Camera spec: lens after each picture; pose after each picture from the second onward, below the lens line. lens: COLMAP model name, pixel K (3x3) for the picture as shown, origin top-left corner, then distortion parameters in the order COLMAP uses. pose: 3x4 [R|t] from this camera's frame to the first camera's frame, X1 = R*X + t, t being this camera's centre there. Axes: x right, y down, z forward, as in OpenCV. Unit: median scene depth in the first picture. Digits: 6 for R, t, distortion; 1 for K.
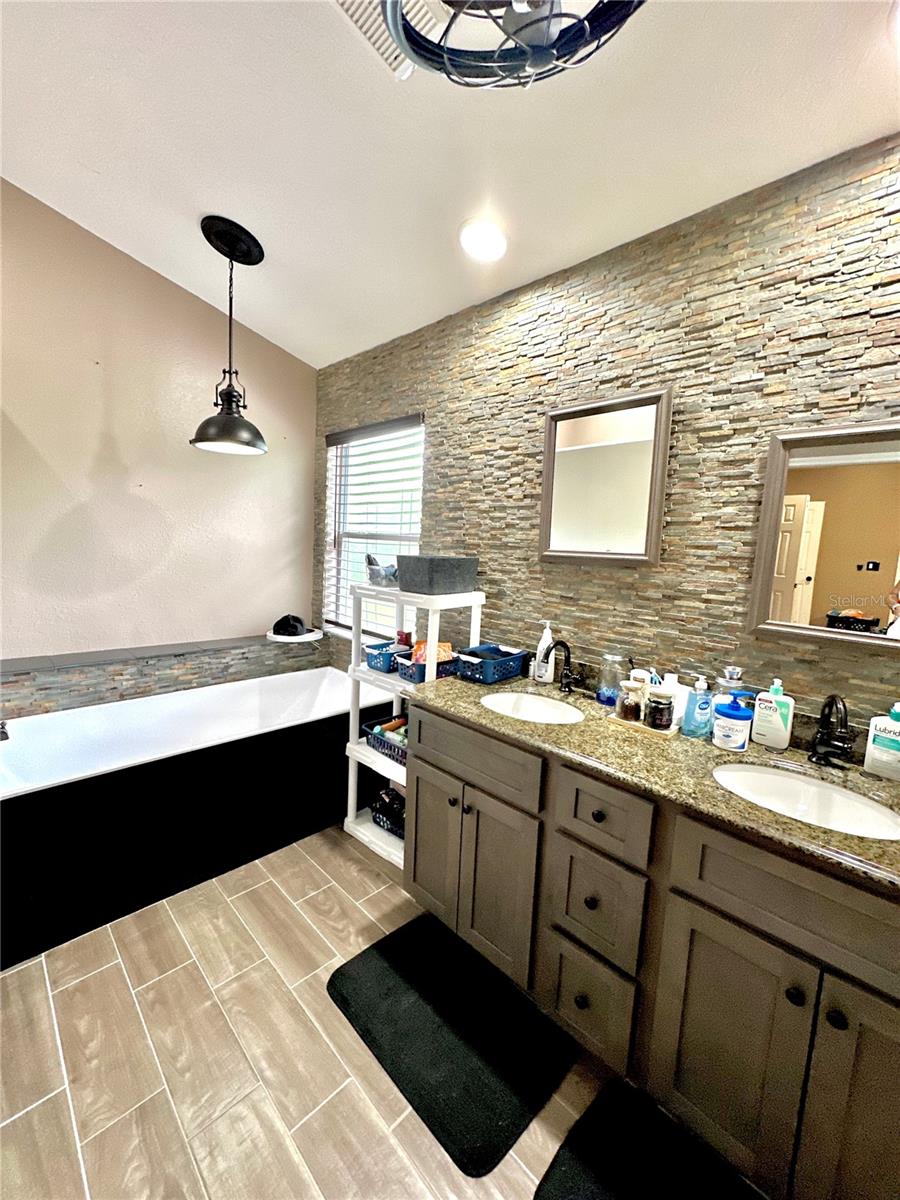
lens RADIAL K [[480.9, 0, 450.0], [0, 480.9, 600.0], [0, 0, 1]] dist [-0.000169, 0.000345]
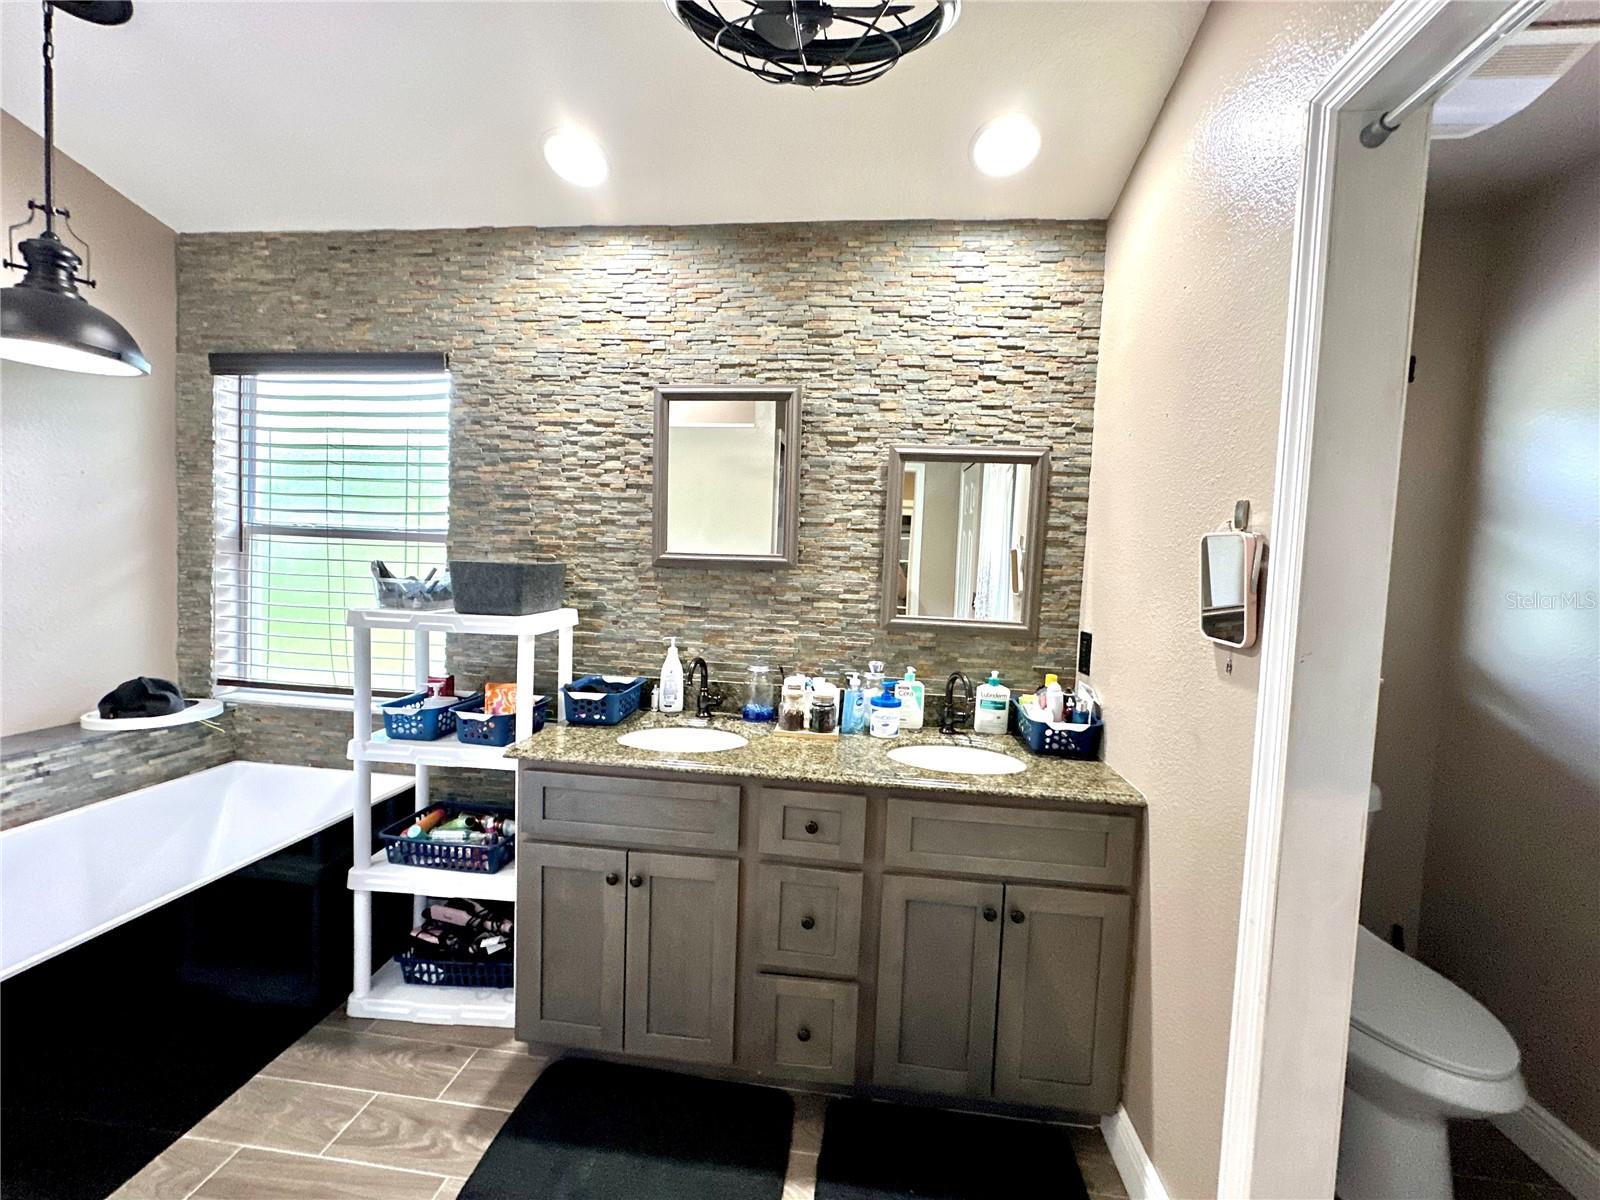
lens RADIAL K [[641.2, 0, 800.0], [0, 641.2, 600.0], [0, 0, 1]] dist [-0.000169, 0.000345]
pose [[0.785568, -0.050376, 0.616721, -0.301466], [0.070532, 0.997474, -0.008365, 0.003894], [-0.614742, 0.050070, 0.787137, -0.010111]]
